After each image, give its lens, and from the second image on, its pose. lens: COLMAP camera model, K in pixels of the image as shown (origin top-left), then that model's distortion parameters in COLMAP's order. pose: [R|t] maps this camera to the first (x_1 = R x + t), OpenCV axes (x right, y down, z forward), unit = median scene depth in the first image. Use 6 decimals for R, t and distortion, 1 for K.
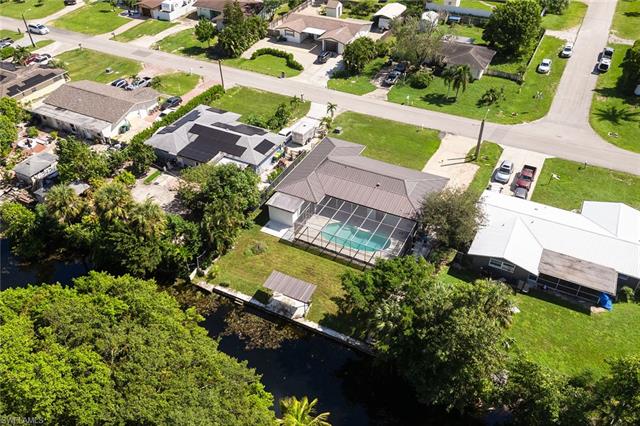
lens RADIAL K [[430.2, 0, 320.8], [0, 430.2, 212.0], [0, 0, 1]] dist [0.033290, -0.000072]
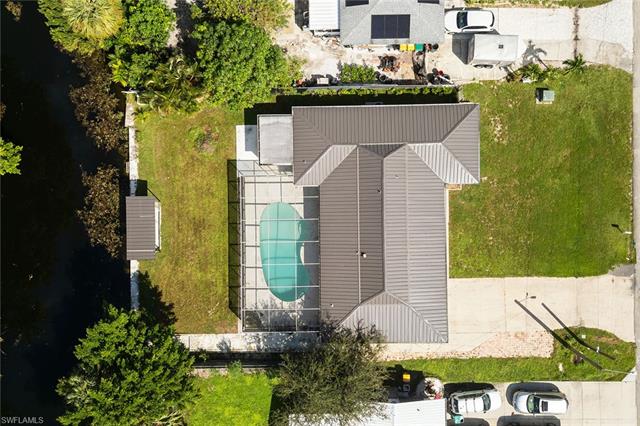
lens RADIAL K [[430.2, 0, 320.8], [0, 430.2, 212.0], [0, 0, 1]] dist [0.033290, -0.000072]
pose [[0.469904, 0.882584, 0.015350, 0.042399], [-0.610166, 0.312199, 0.728168, -0.558303], [0.637877, -0.351536, 0.685227, 0.608223]]
